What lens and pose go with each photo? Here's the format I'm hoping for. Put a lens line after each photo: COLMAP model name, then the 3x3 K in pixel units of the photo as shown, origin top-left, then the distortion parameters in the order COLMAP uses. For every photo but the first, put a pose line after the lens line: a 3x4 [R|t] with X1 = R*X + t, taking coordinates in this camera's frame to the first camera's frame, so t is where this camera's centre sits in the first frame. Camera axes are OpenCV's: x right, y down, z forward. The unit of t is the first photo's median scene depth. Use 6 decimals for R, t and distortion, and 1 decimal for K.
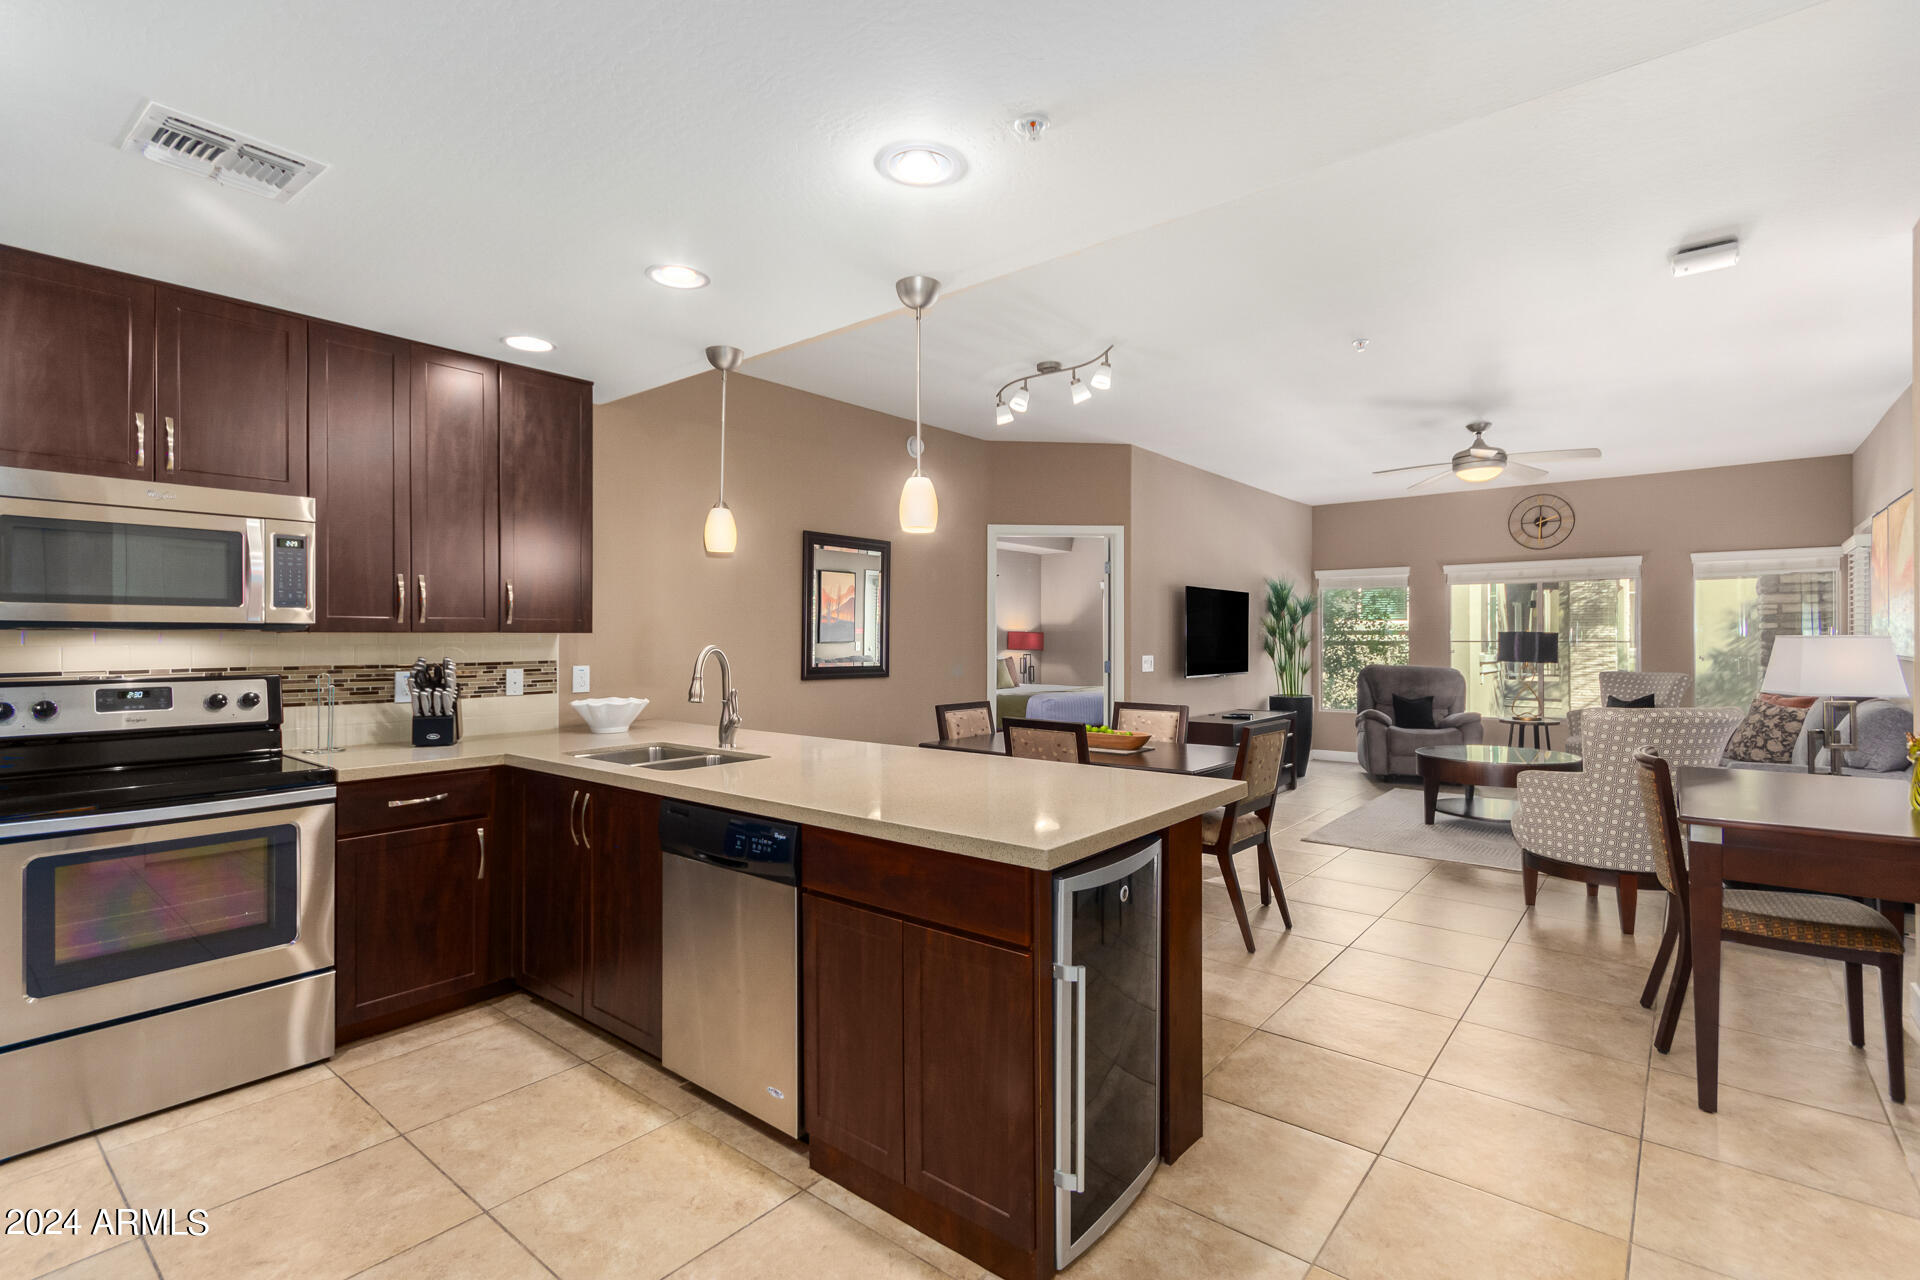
lens RADIAL K [[880.5, 0, 959.0], [0, 880.5, 634.7], [0, 0, 1]] dist [0.008062, -0.000038]
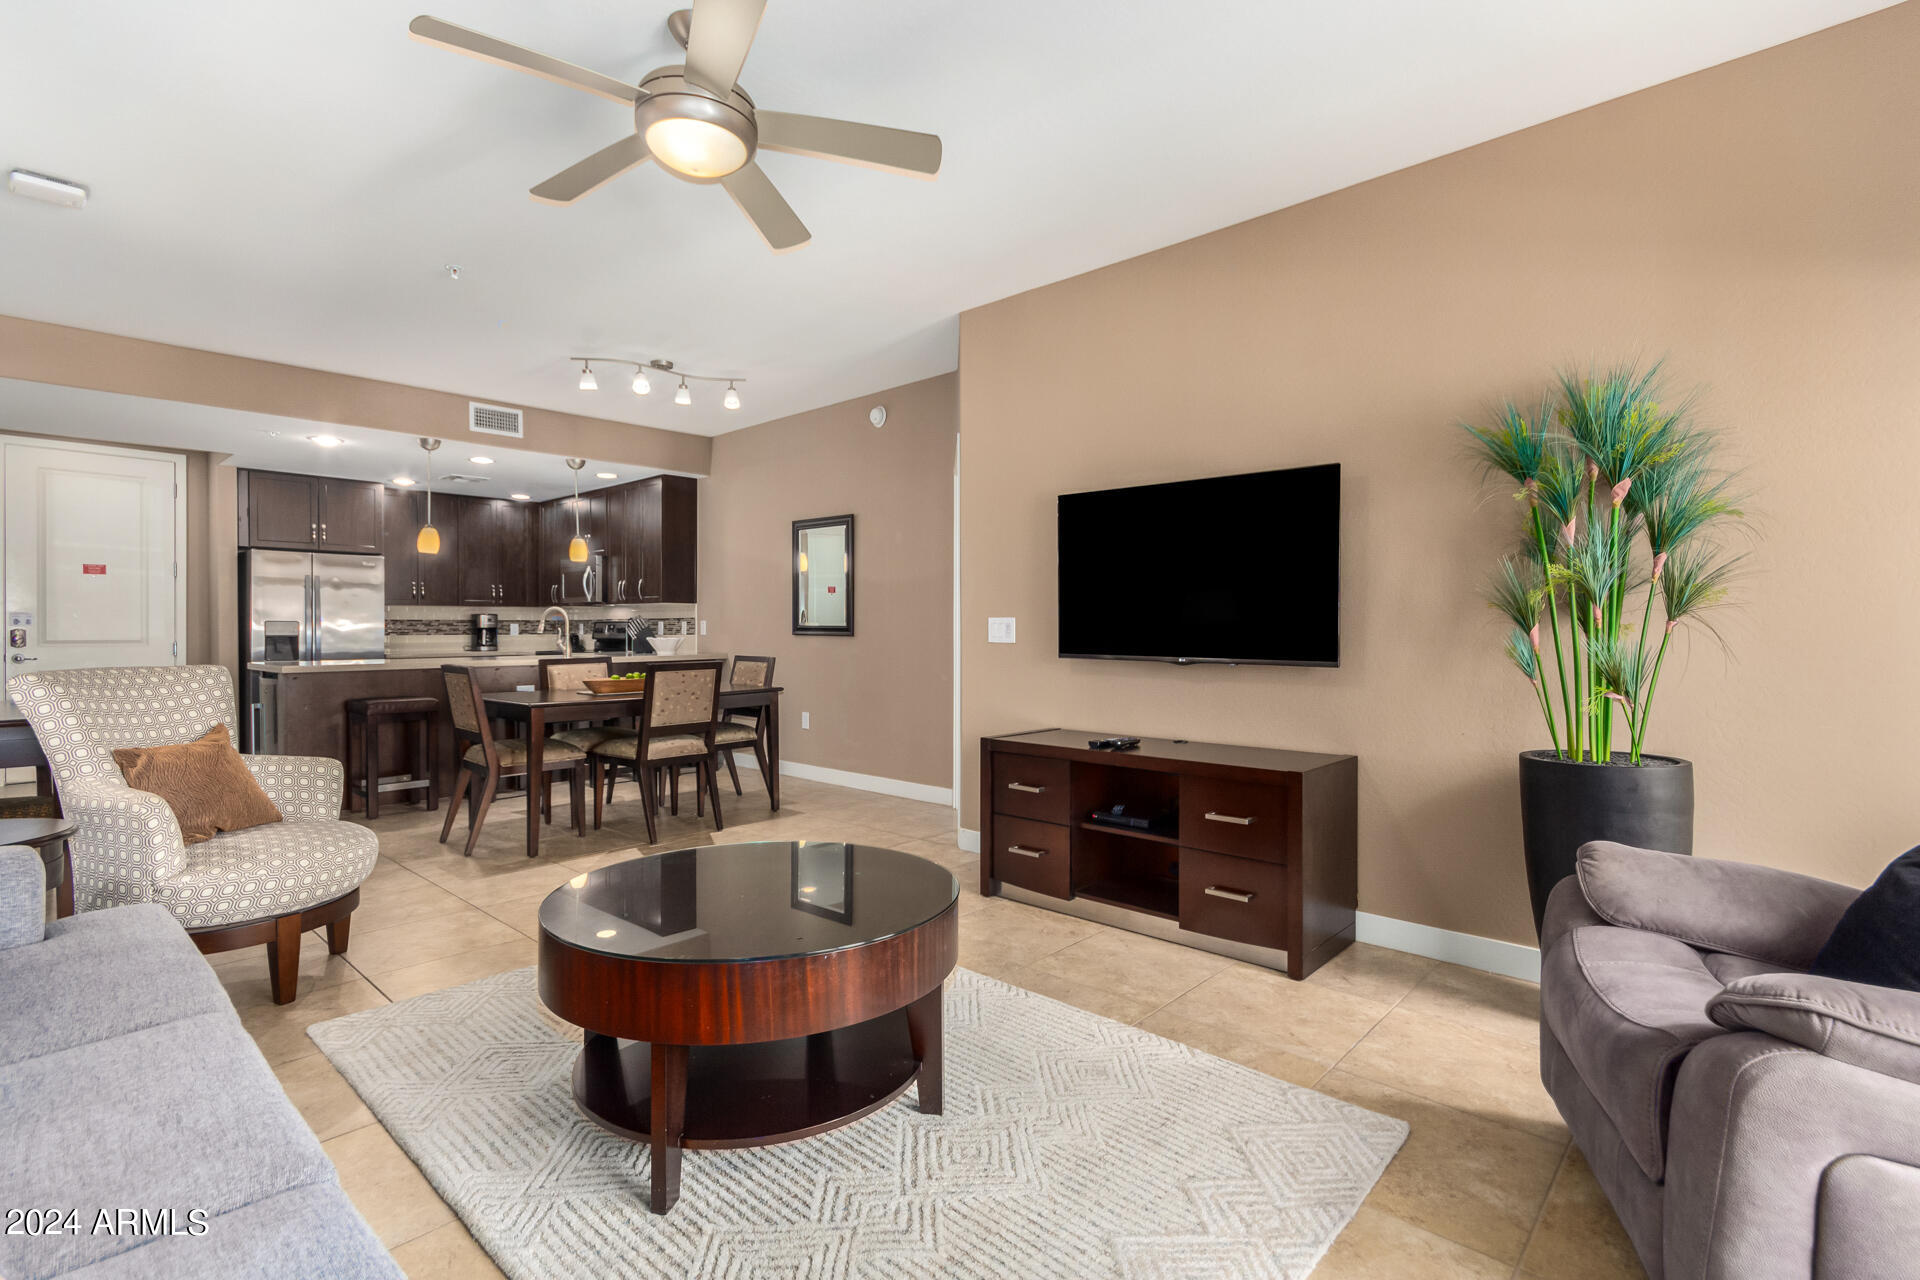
lens RADIAL K [[888.4, 0, 942.4], [0, 888.4, 630.9], [0, 0, 1]] dist [0.026047, -0.011016]
pose [[-0.061743, 0.004432, -0.998082, 1.503781], [0.001849, 0.999989, 0.004326, 0.052628], [0.998090, -0.001578, -0.061751, 1.723479]]
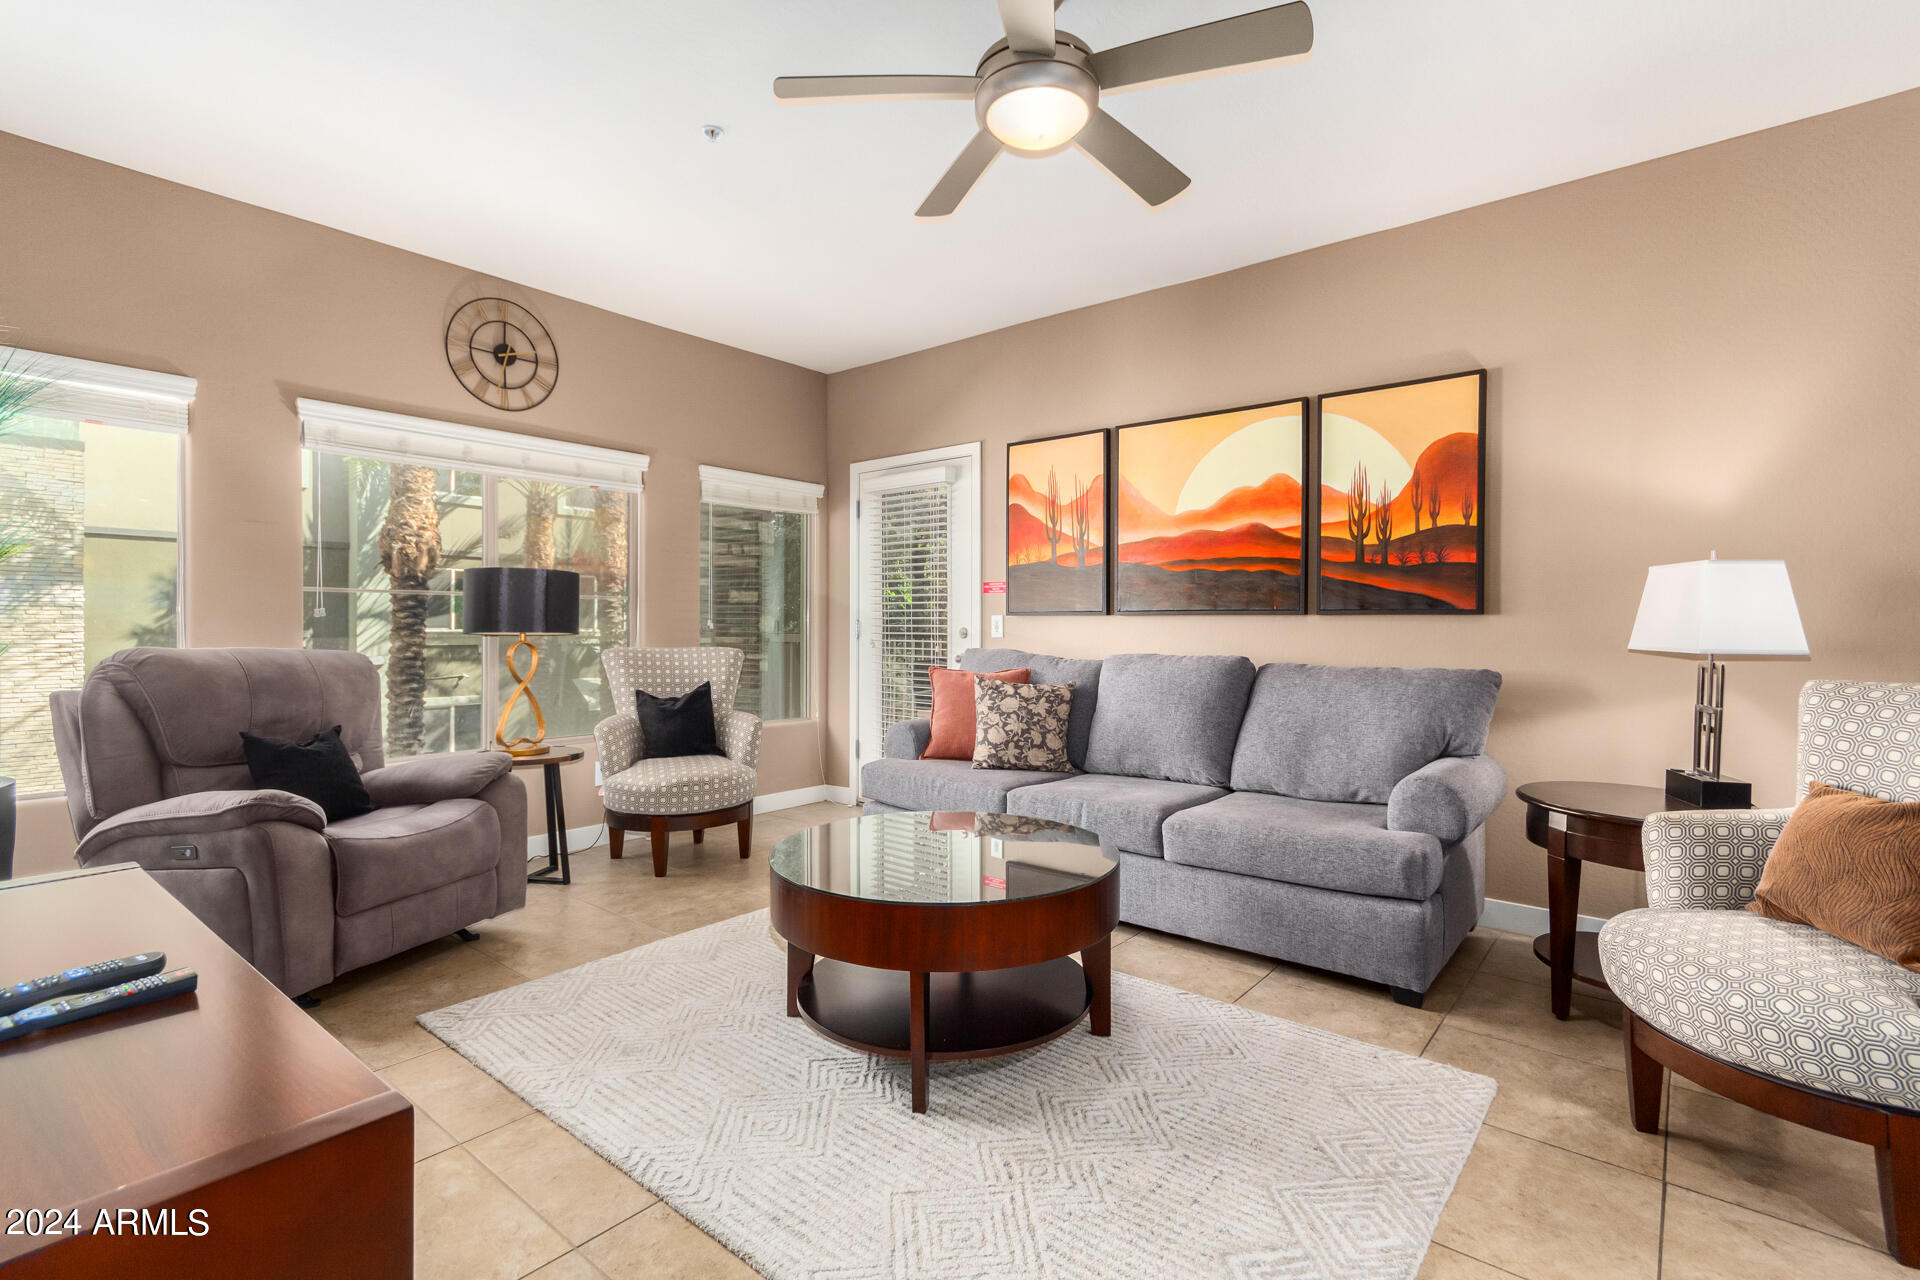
lens RADIAL K [[890.3, 0, 960.4], [0, 890.3, 632.0], [0, 0, 1]] dist [-0.000755, 0.000254]
pose [[-0.010893, -0.005315, 0.999927, 0.313767], [-0.008029, 0.999954, 0.005227, 0.052498], [-0.999908, -0.007971, -0.010936, 1.571766]]
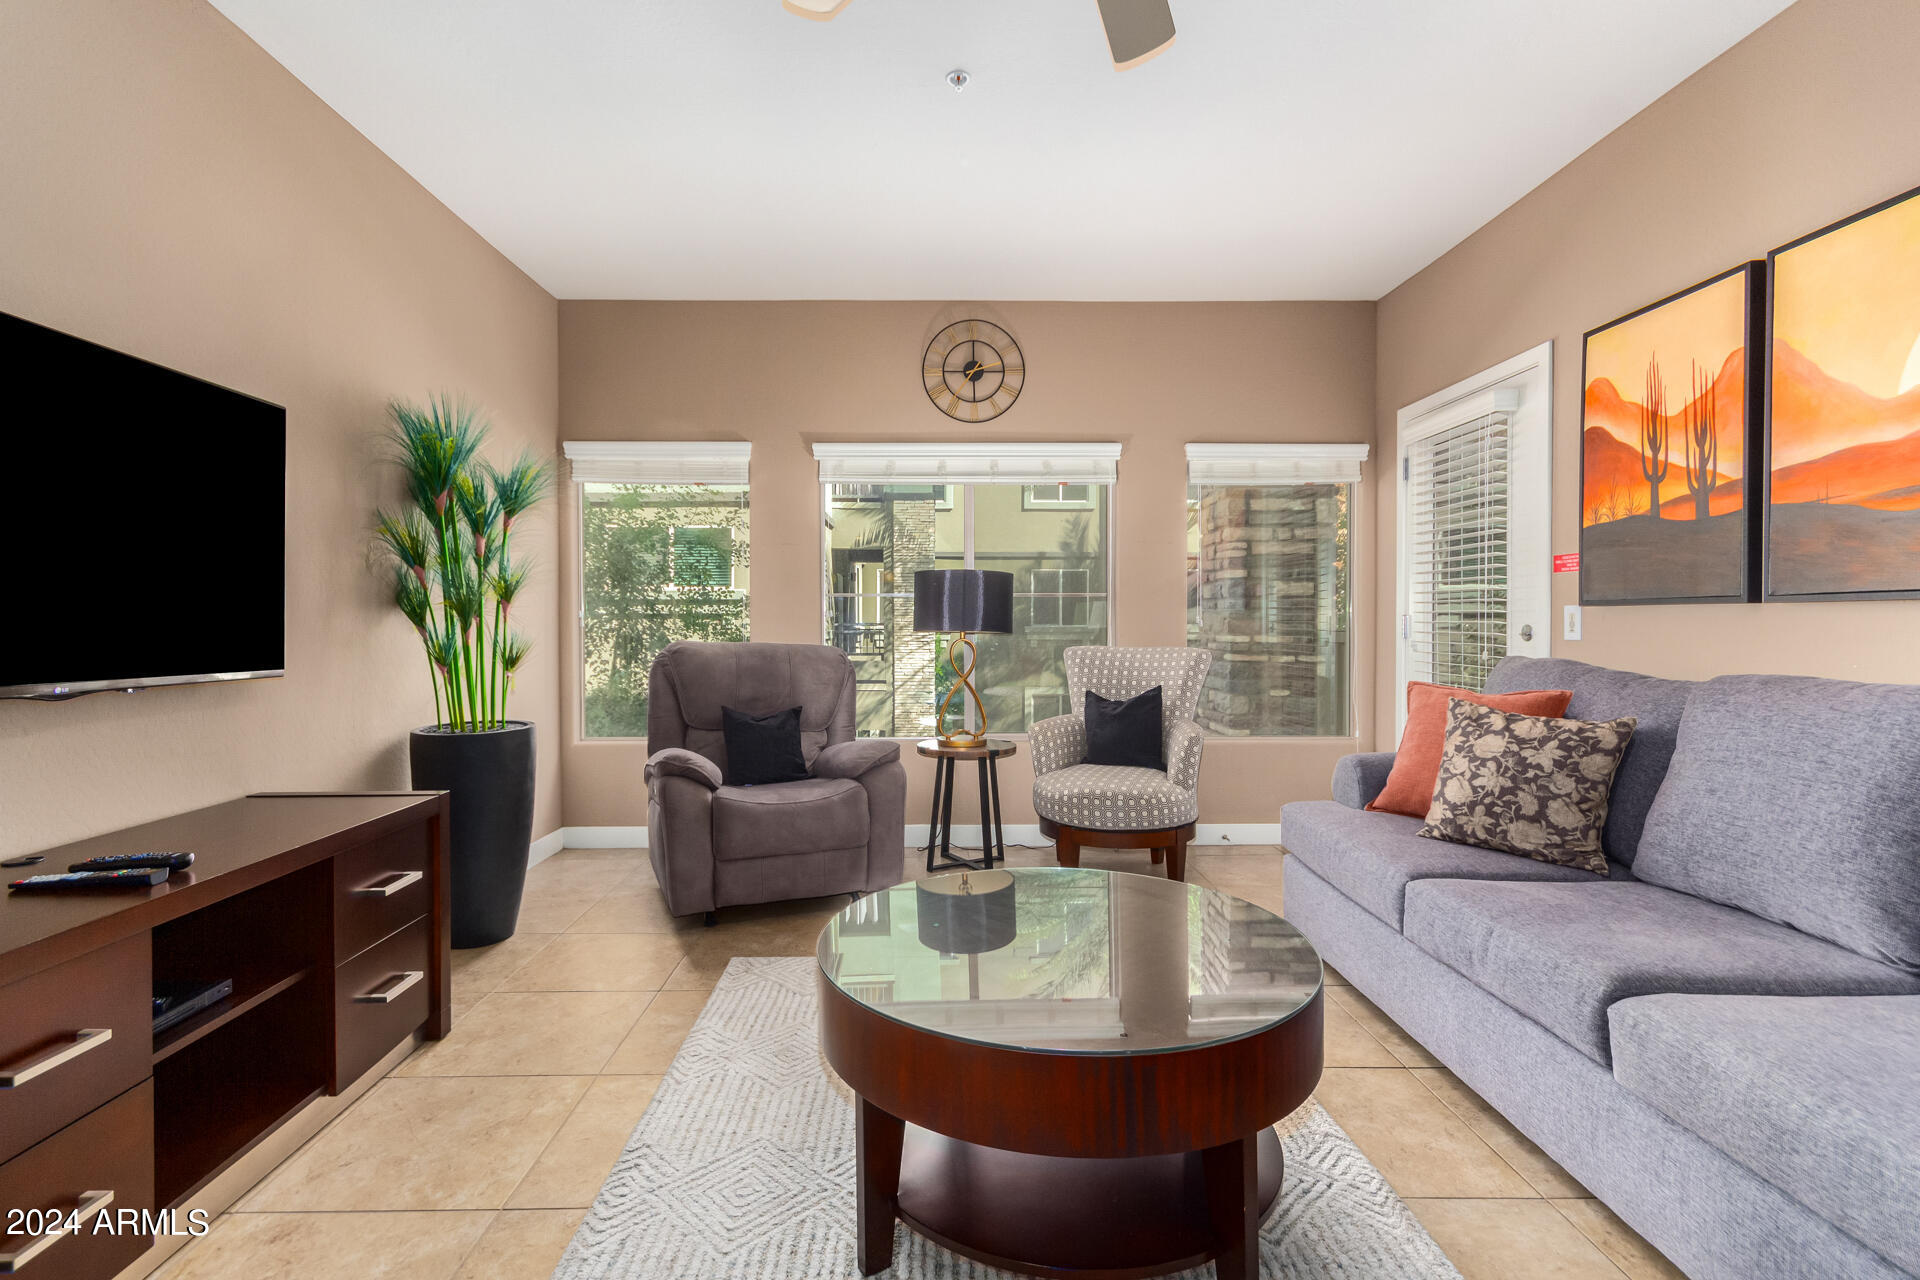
lens RADIAL K [[886.6, 0, 937.9], [0, 886.6, 632.1], [0, 0, 1]] dist [0.005421, 0.000163]
pose [[0.758348, -0.007150, 0.651810, 0.608360], [-0.003155, 0.999888, 0.014639, 0.049029], [-0.651842, -0.013158, 0.758241, 1.270246]]
